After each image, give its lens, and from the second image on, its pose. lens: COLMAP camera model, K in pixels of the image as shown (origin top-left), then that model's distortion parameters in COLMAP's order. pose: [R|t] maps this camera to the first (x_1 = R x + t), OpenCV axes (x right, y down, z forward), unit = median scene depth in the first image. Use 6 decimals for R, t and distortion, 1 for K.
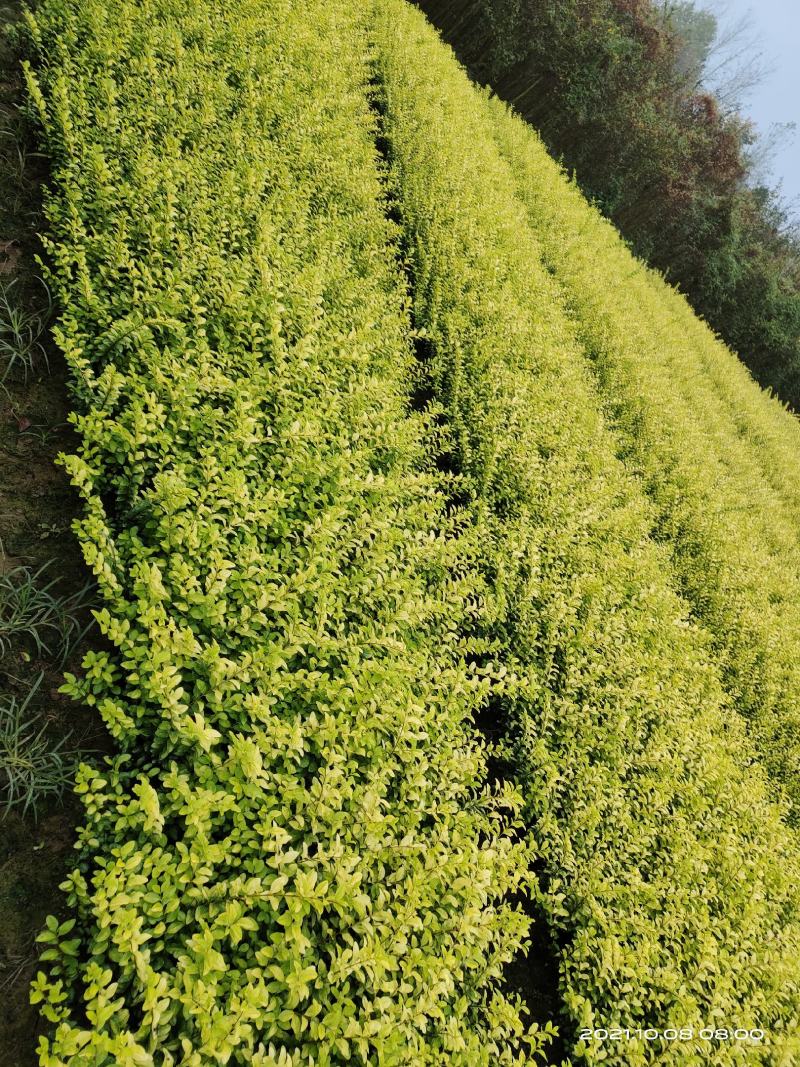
lens RADIAL K [[804.3, 0, 401.6], [0, 804.3, 528.2], [0, 0, 1]] dist [0.053587, -0.036817]
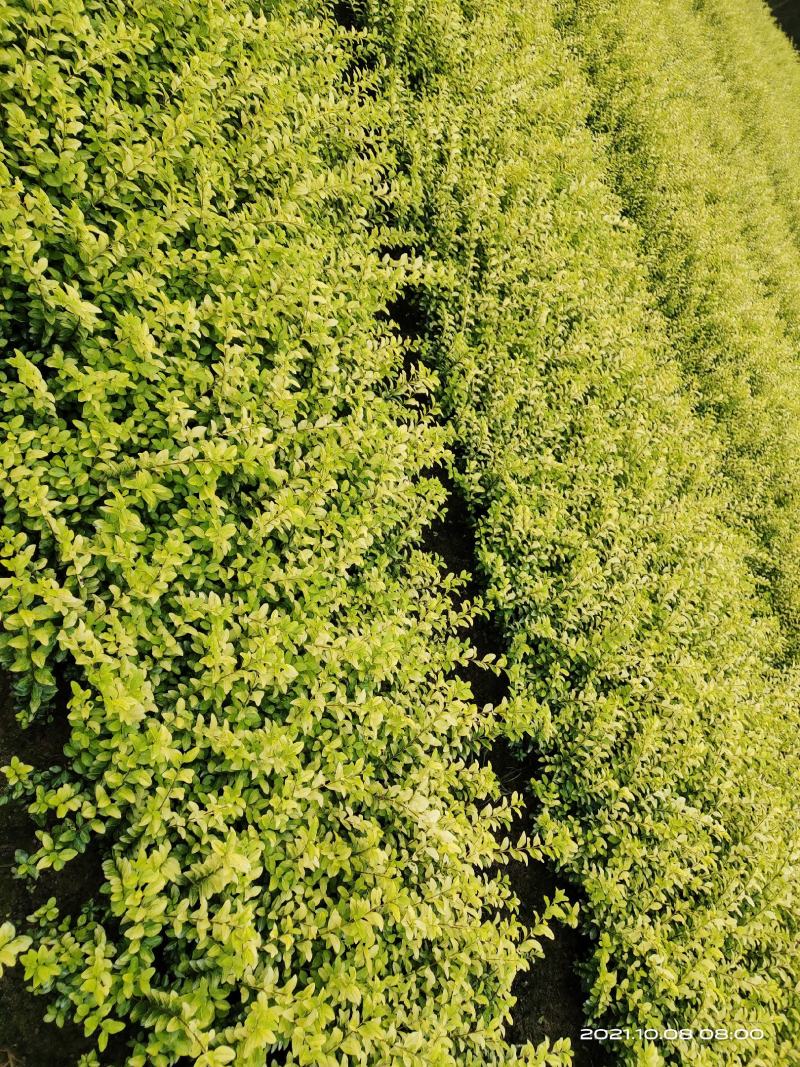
lens RADIAL K [[804.3, 0, 401.6], [0, 804.3, 528.2], [0, 0, 1]] dist [0.053587, -0.036817]
pose [[0.995203, -0.074186, 0.063771, 0.026898], [0.042214, 0.913716, 0.404154, 0.091629], [-0.088251, -0.399523, 0.912465, 0.028099]]
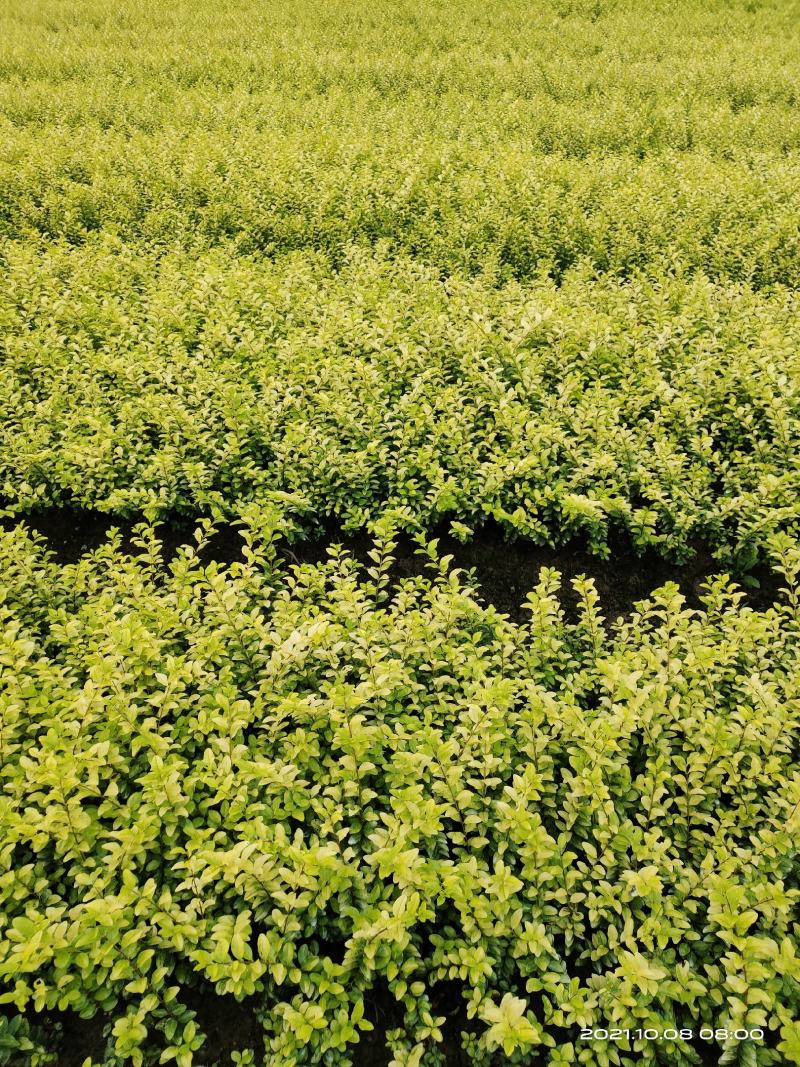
lens RADIAL K [[804.3, 0, 401.6], [0, 804.3, 528.2], [0, 0, 1]] dist [0.053587, -0.036817]
pose [[0.182933, -0.969515, 0.163023, 0.074822], [0.754463, 0.244759, 0.608998, 0.222164], [-0.630334, 0.011589, 0.776237, -0.033917]]
